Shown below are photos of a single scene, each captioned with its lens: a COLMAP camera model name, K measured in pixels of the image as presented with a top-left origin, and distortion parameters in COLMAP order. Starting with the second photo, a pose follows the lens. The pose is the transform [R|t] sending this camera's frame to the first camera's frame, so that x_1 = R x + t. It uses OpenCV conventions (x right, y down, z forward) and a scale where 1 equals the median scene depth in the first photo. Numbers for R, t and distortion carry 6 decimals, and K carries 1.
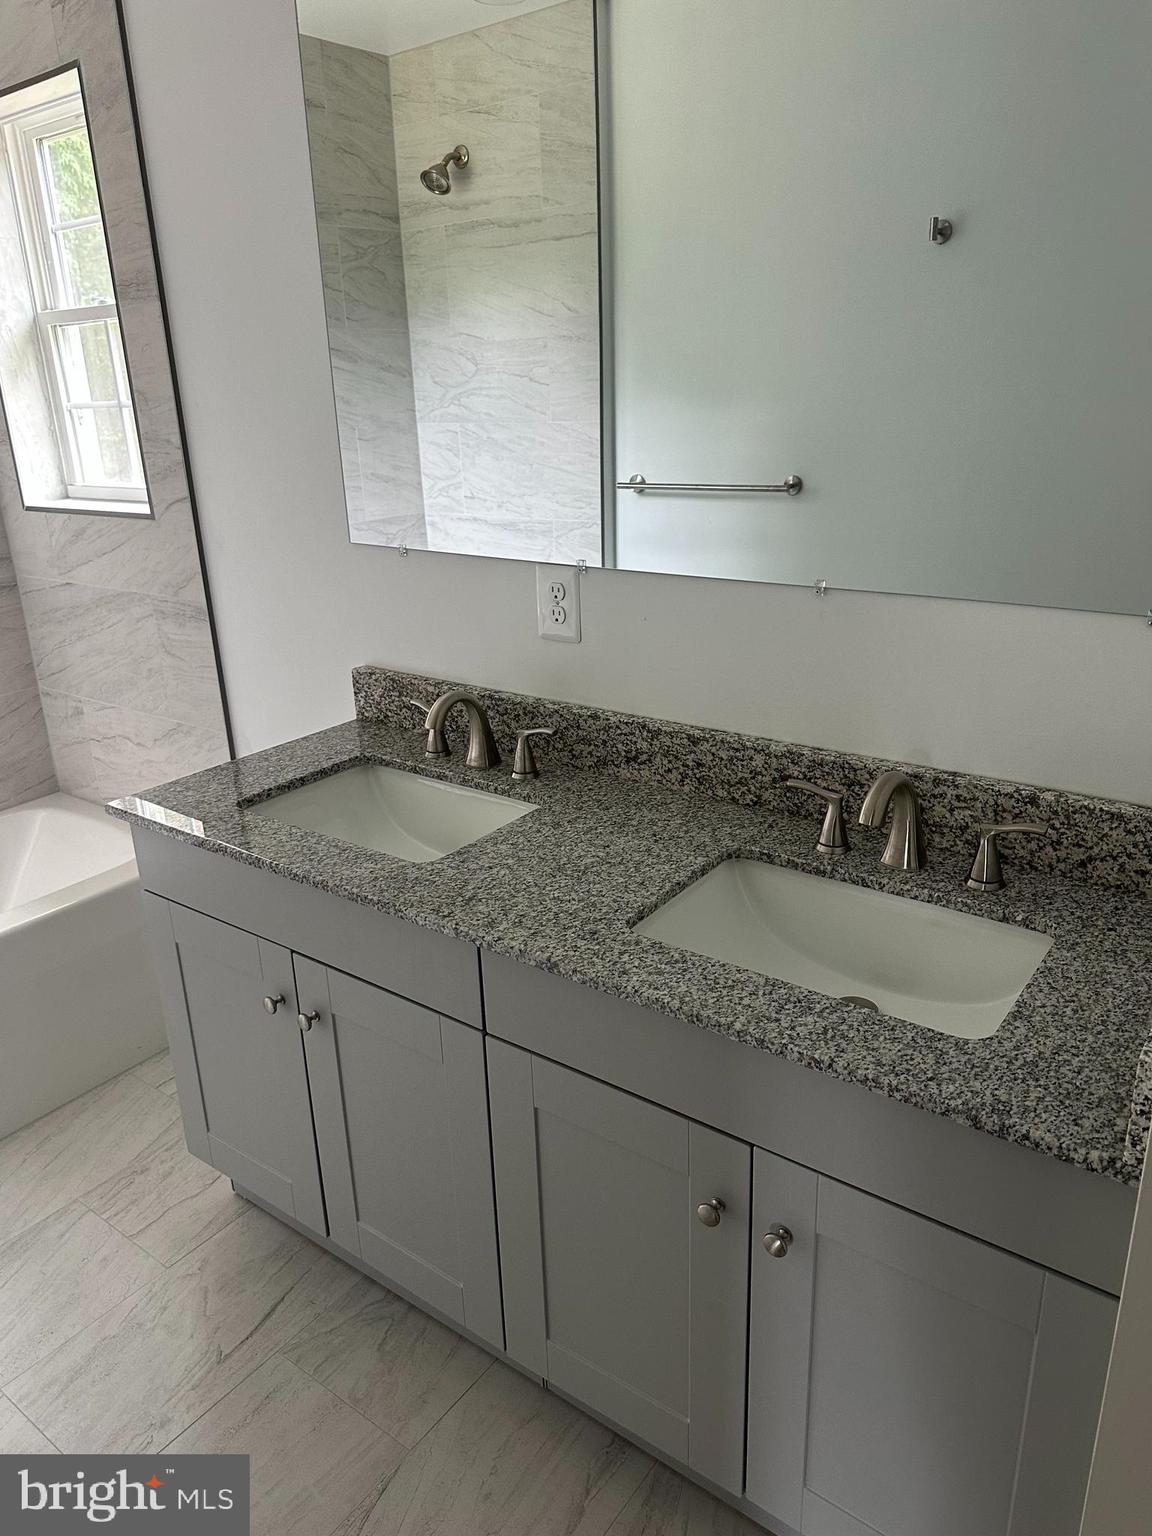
lens RADIAL K [[1074.6, 0, 588.9], [0, 1074.6, 779.7], [0, 0, 1]] dist [0.004508, -0.024563]
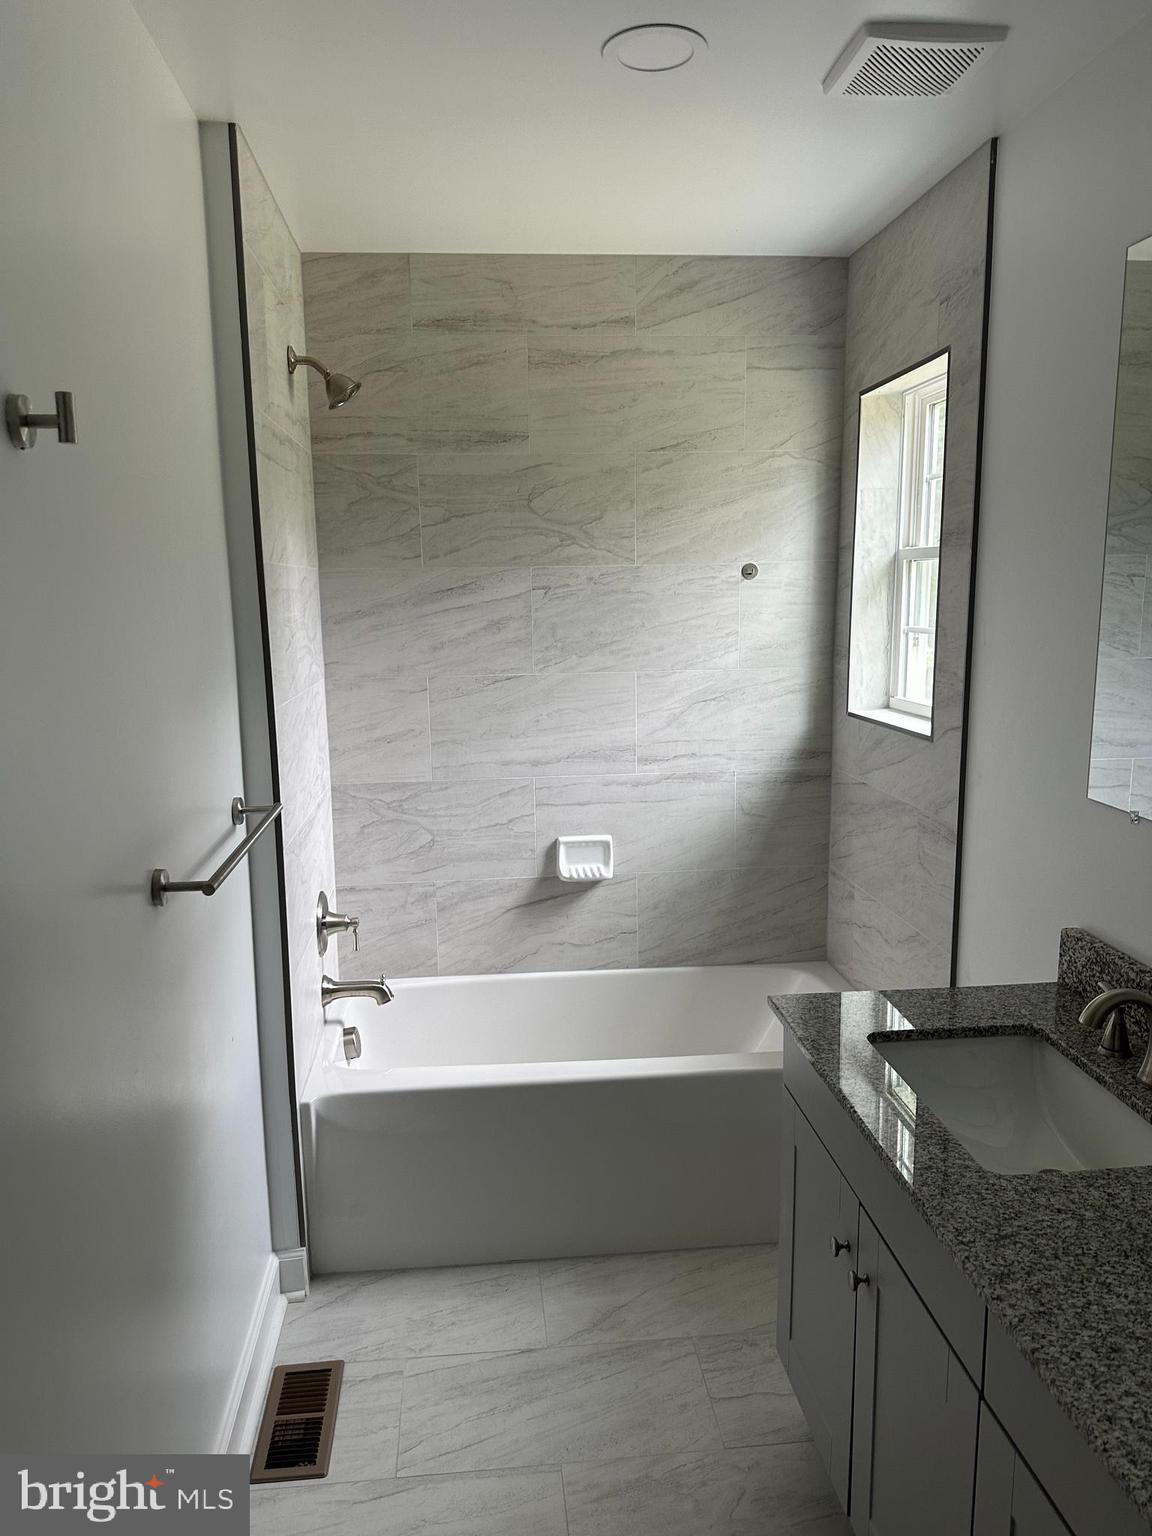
lens RADIAL K [[1074.6, 0, 583.2], [0, 1074.6, 768.0], [0, 0, 1]] dist [0.004508, -0.024563]
pose [[0.661539, 0.144516, -0.735854, 0.166695], [-0.264254, 0.963238, -0.048394, -0.082271], [0.701809, 0.226467, 0.675408, 0.053875]]
